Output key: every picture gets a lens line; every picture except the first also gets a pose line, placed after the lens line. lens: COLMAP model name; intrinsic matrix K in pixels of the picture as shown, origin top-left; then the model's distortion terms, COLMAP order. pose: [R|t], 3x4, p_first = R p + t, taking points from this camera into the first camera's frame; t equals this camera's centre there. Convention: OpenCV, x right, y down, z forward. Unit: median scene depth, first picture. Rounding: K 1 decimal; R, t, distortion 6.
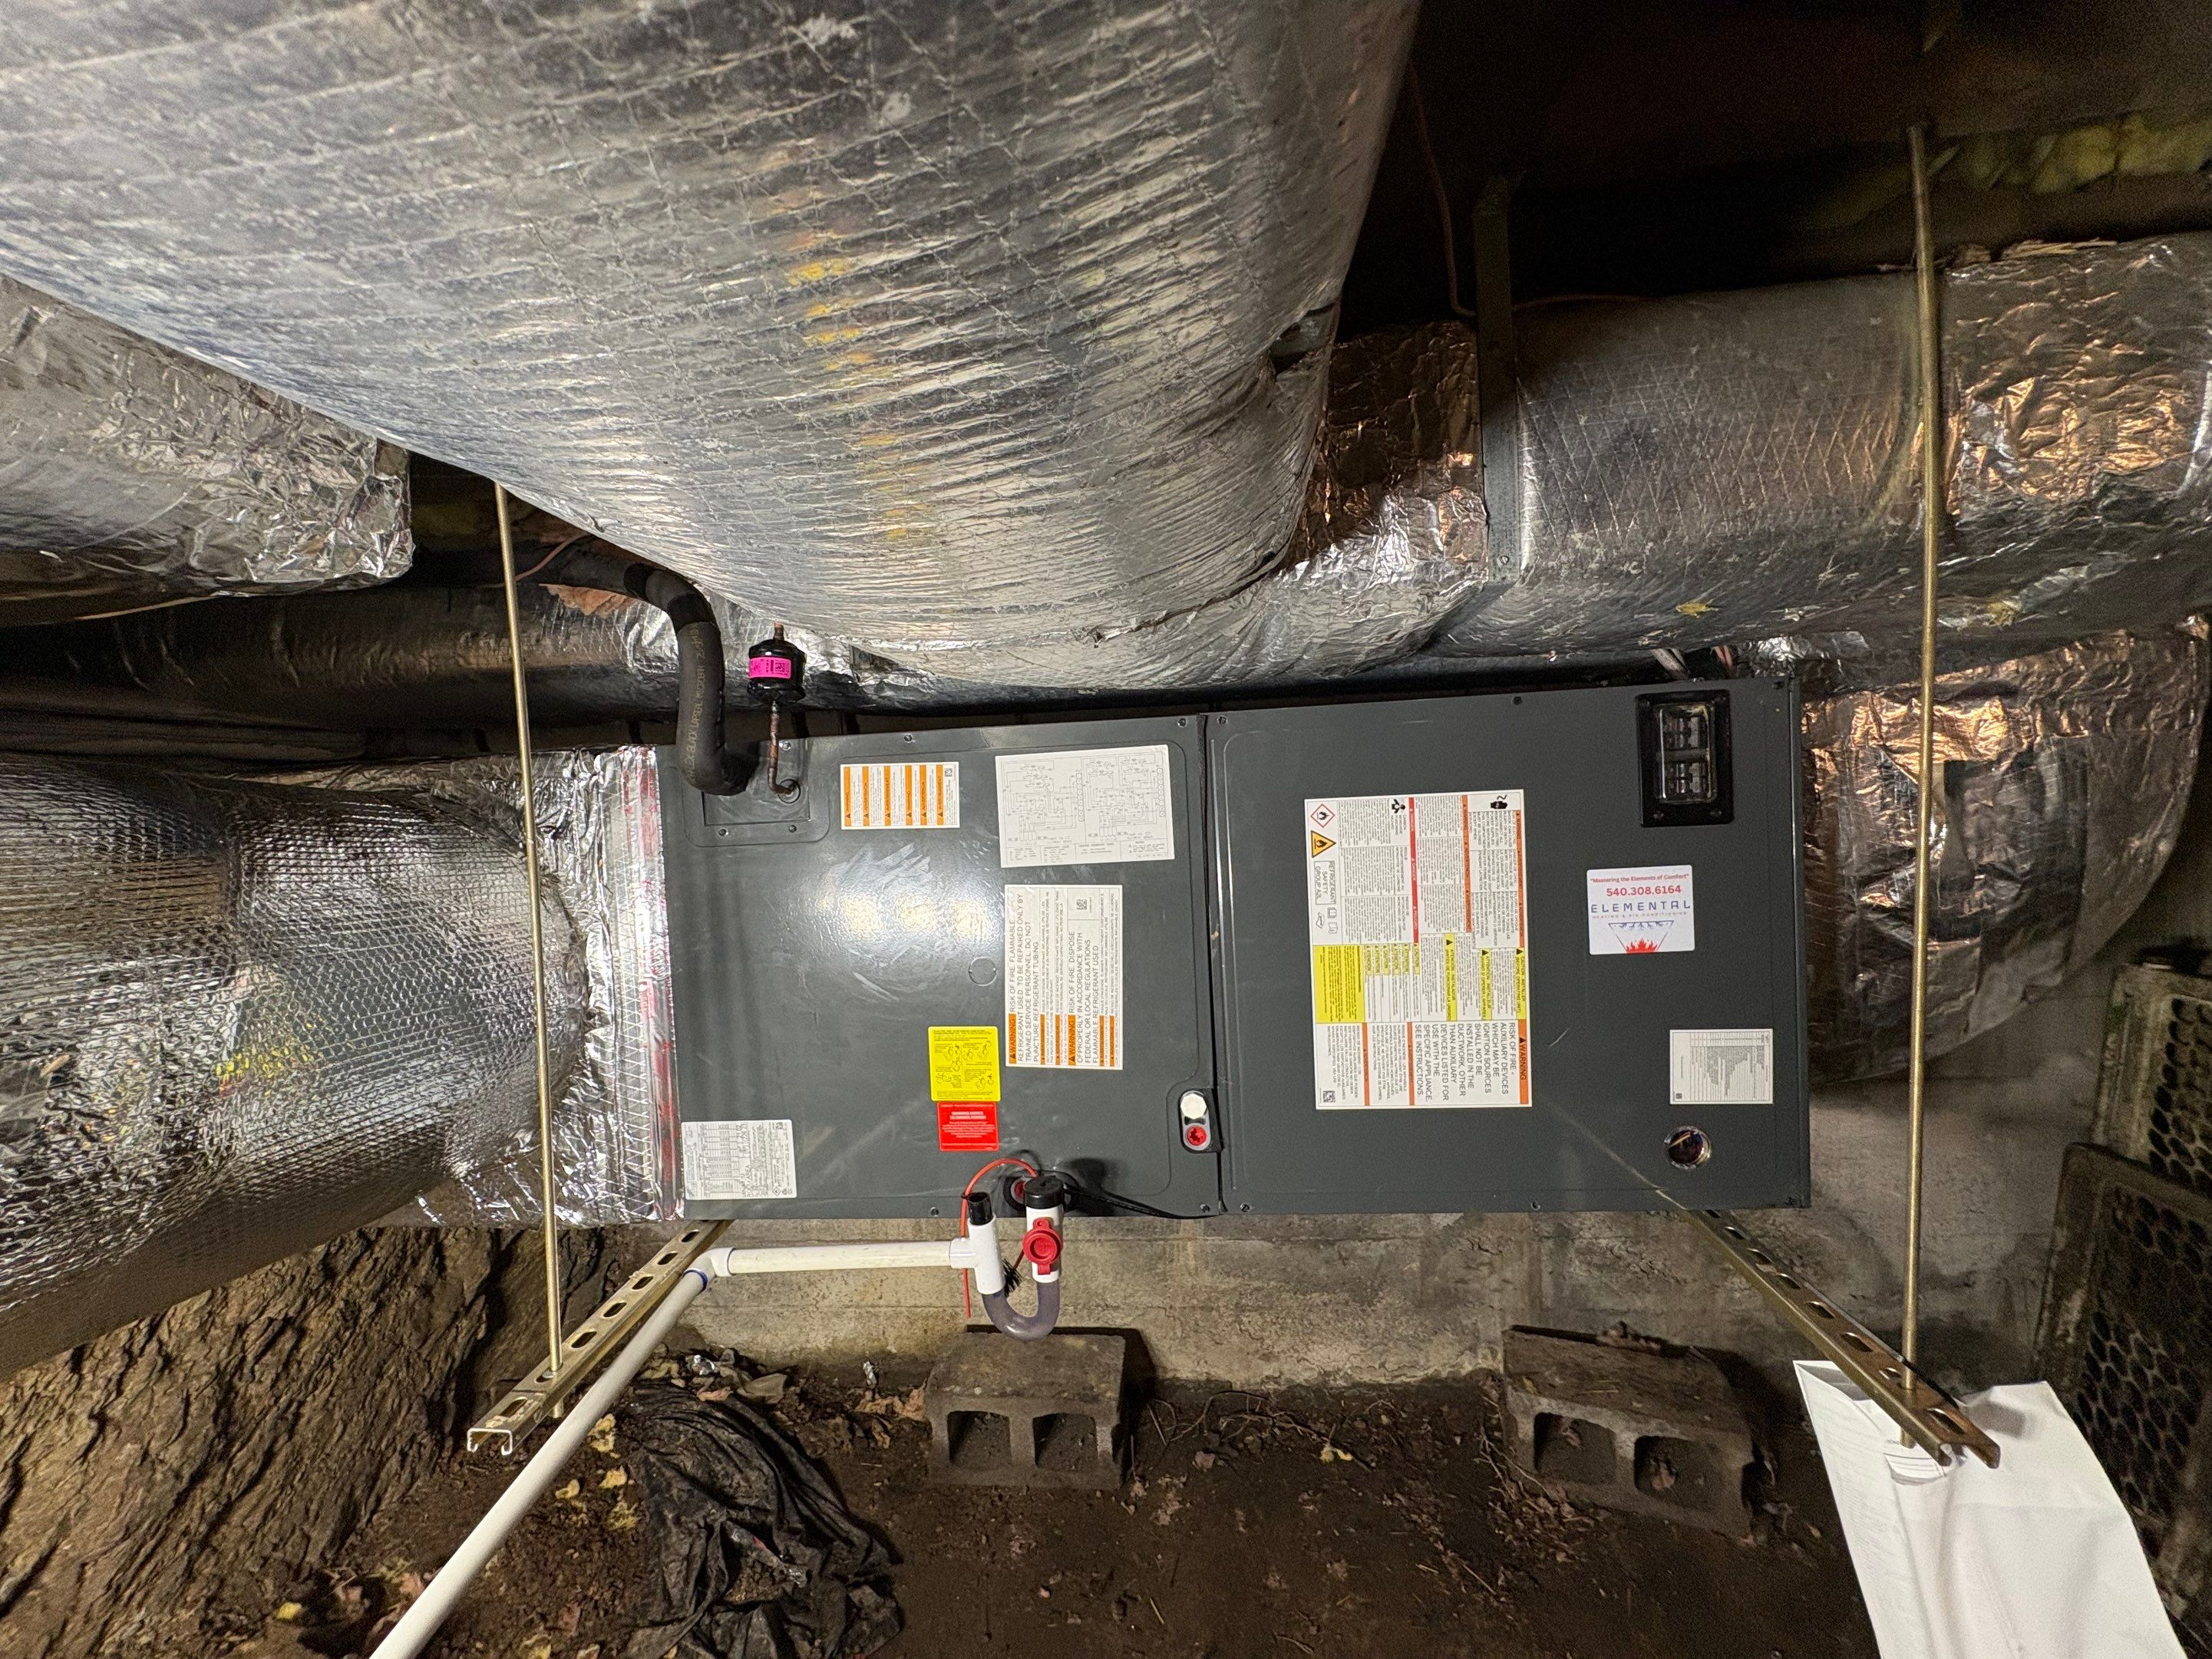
lens RADIAL K [[907.4, 0, 1100.7], [0, 907.4, 825.0], [0, 0, 1]] dist [0.007584, -0.000155]
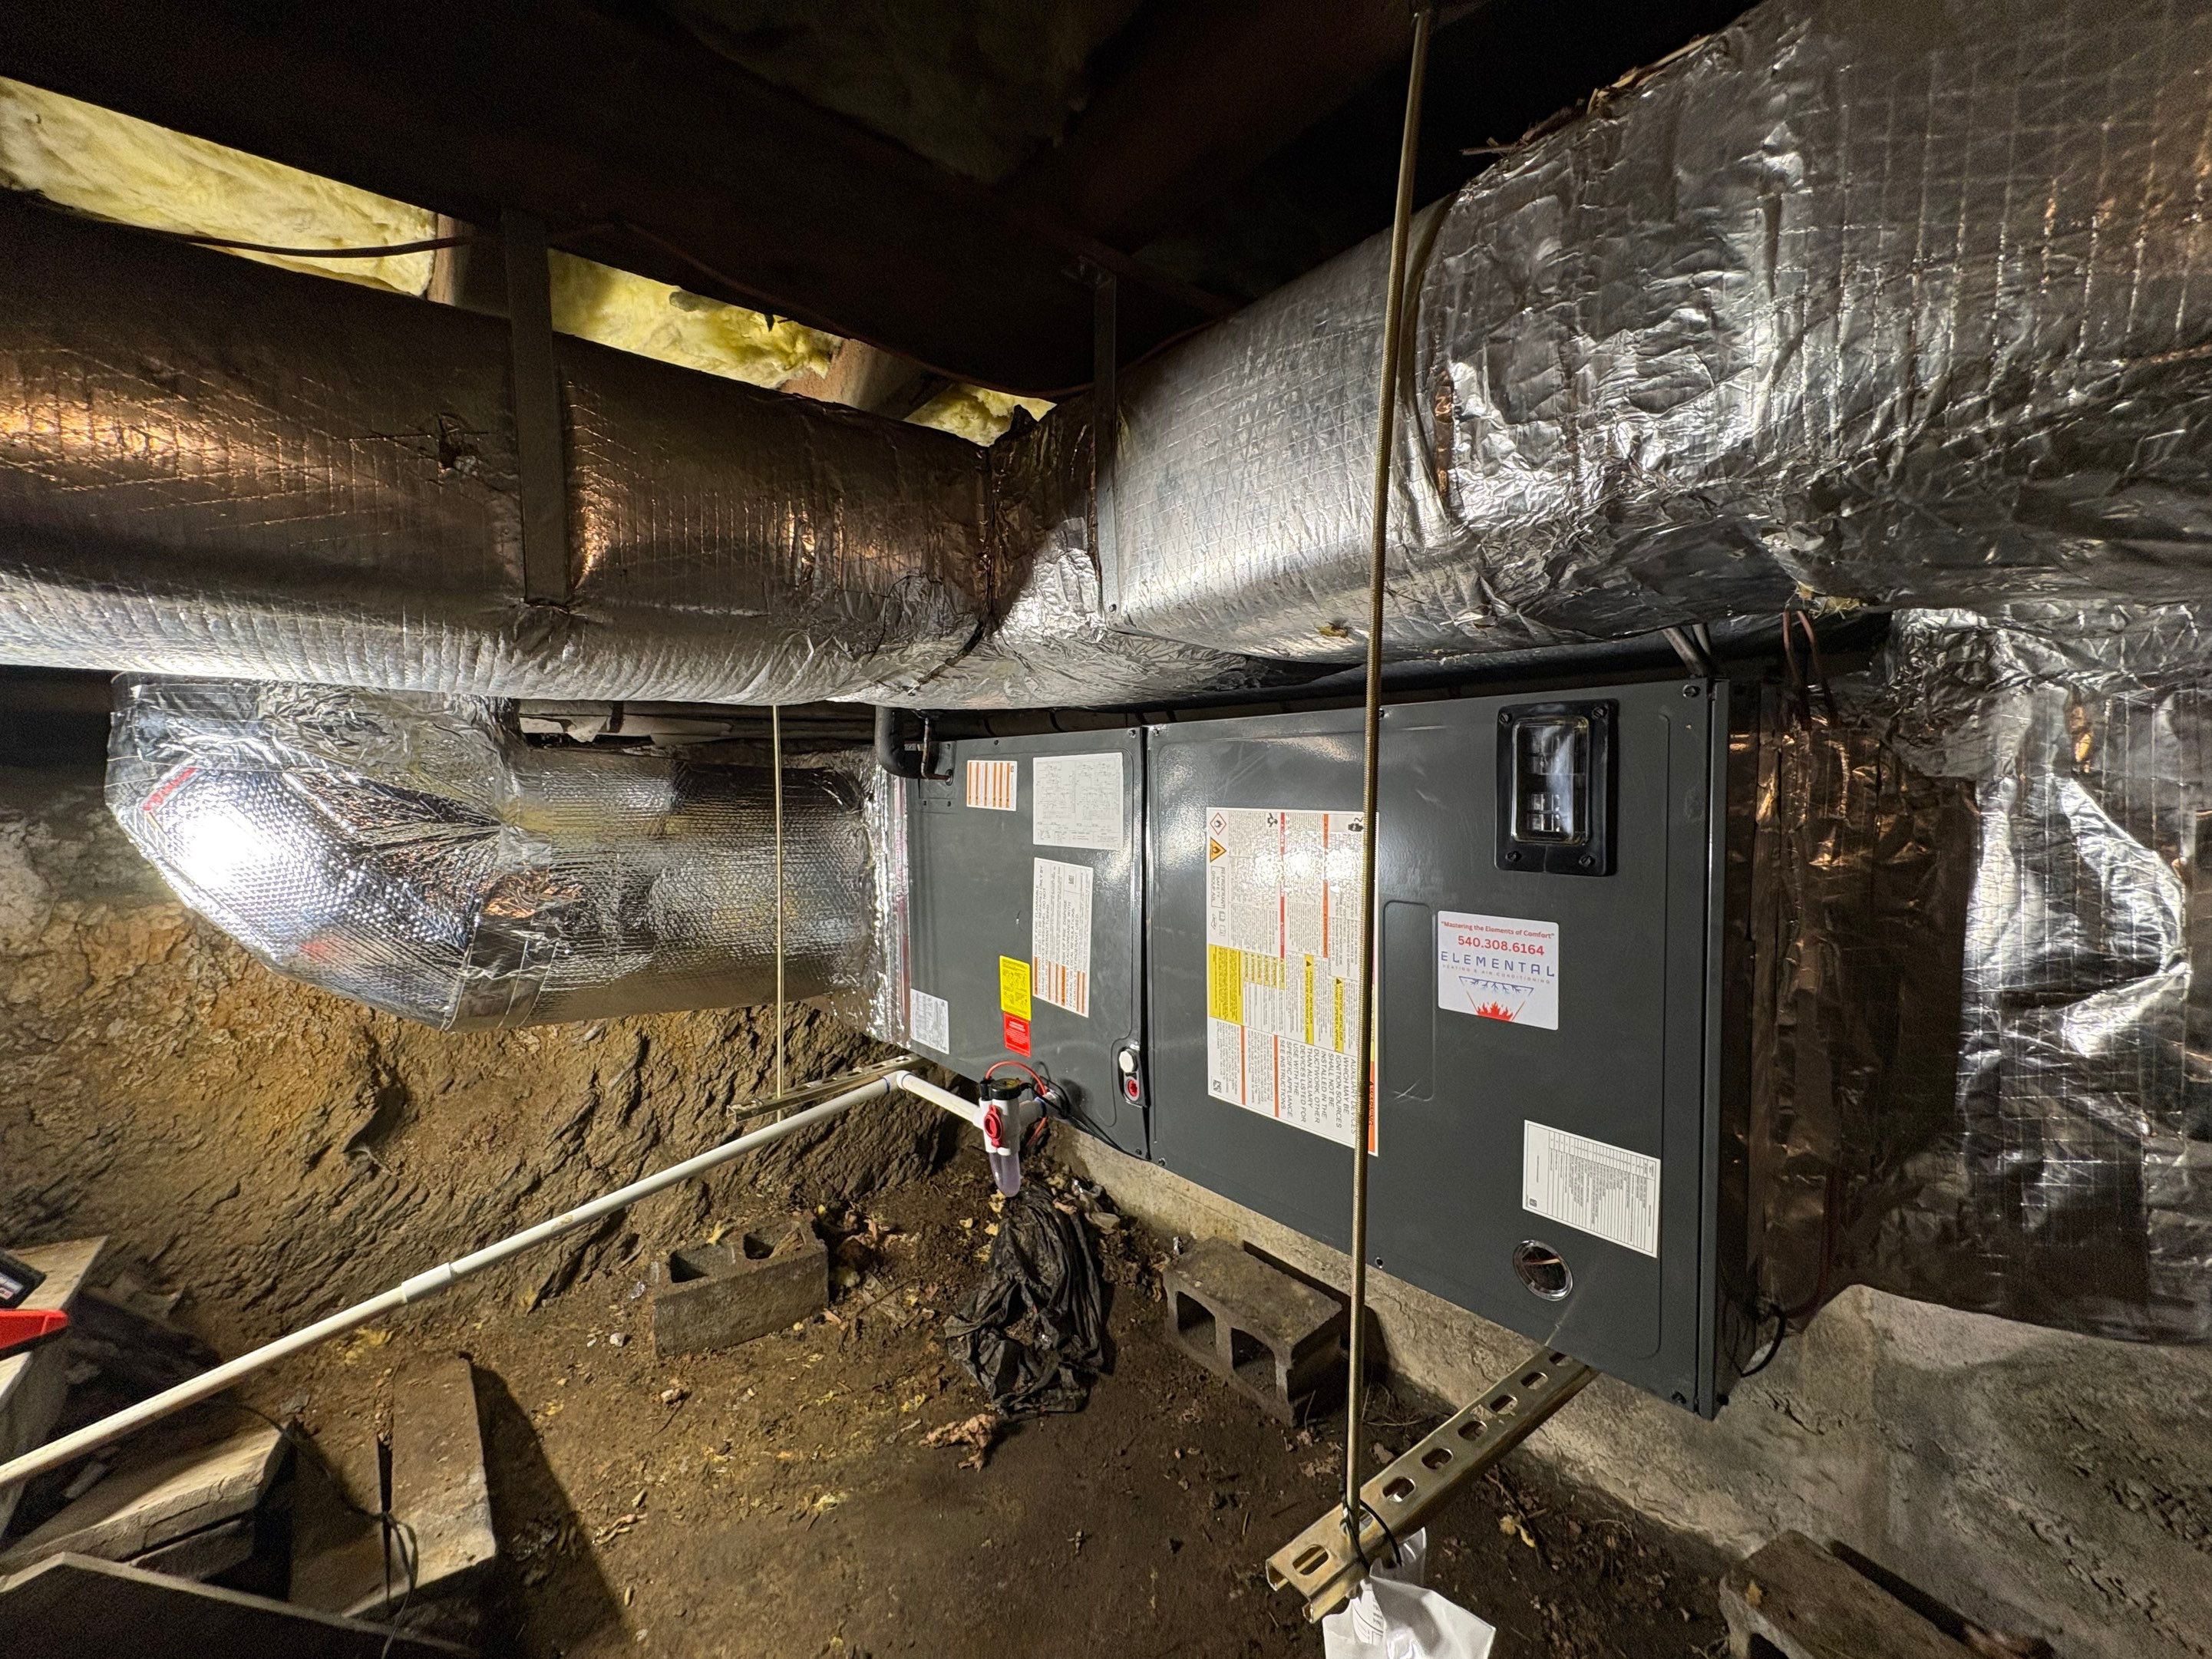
lens RADIAL K [[907.4, 0, 1100.7], [0, 907.4, 829.5], [0, 0, 1]] dist [0.007584, -0.000155]
pose [[0.703966, 0.082440, -0.705433, 0.874773], [-0.037932, 0.996187, 0.078566, -0.079515], [0.709220, -0.028549, 0.704409, 0.159630]]
